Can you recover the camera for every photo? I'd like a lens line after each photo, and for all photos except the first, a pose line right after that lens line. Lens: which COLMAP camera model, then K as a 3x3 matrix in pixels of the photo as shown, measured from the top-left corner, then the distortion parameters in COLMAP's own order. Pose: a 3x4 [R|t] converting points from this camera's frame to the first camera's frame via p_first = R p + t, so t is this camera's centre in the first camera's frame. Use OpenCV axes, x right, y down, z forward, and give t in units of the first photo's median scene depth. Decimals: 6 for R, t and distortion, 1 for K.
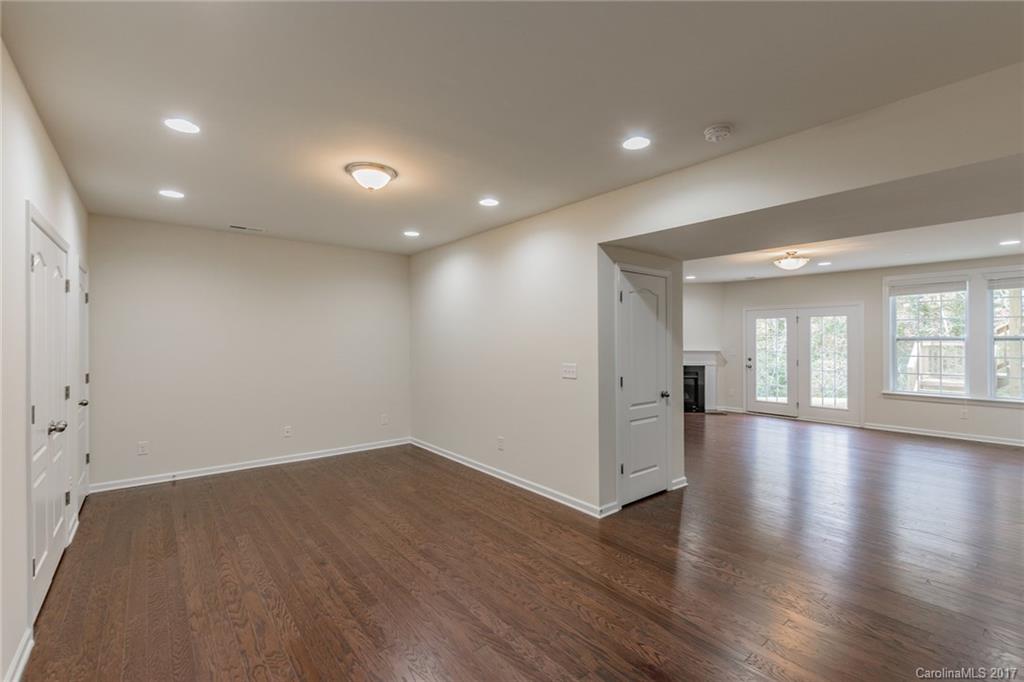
lens RADIAL K [[451.0, 0, 510.4], [0, 451.0, 341.1], [0, 0, 1]] dist [0.005322, 0.000379]
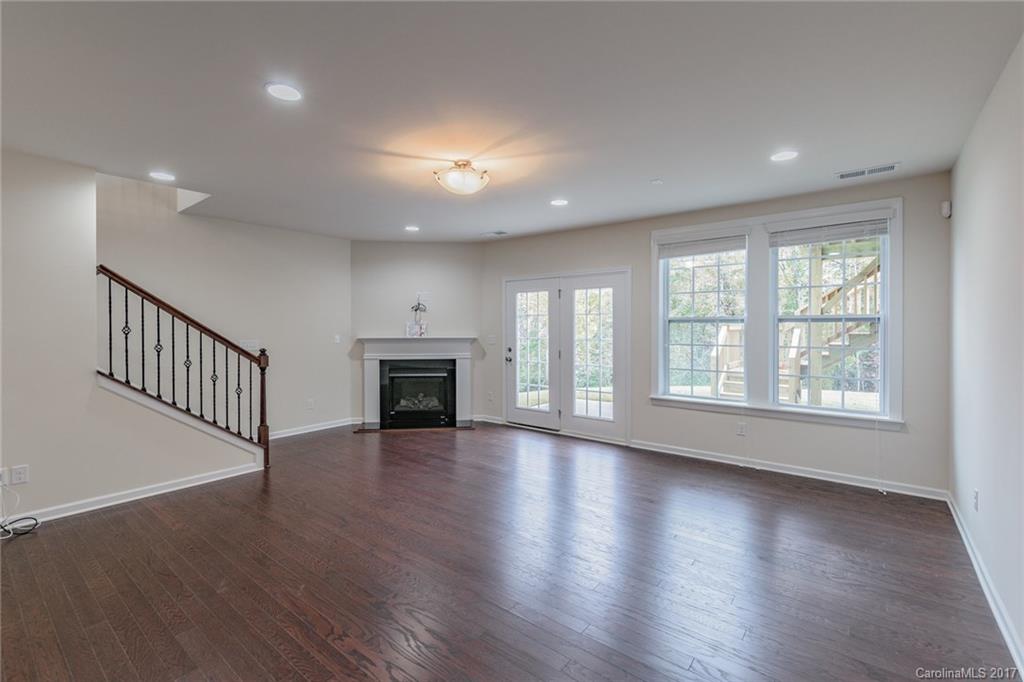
lens RADIAL K [[451.0, 0, 513.5], [0, 451.0, 334.4], [0, 0, 1]] dist [0.005322, 0.000379]
pose [[0.976136, -0.007145, 0.217043, 0.421794], [0.003012, 0.999808, 0.019368, 0.002698], [-0.217140, -0.018252, 0.975970, 0.334818]]
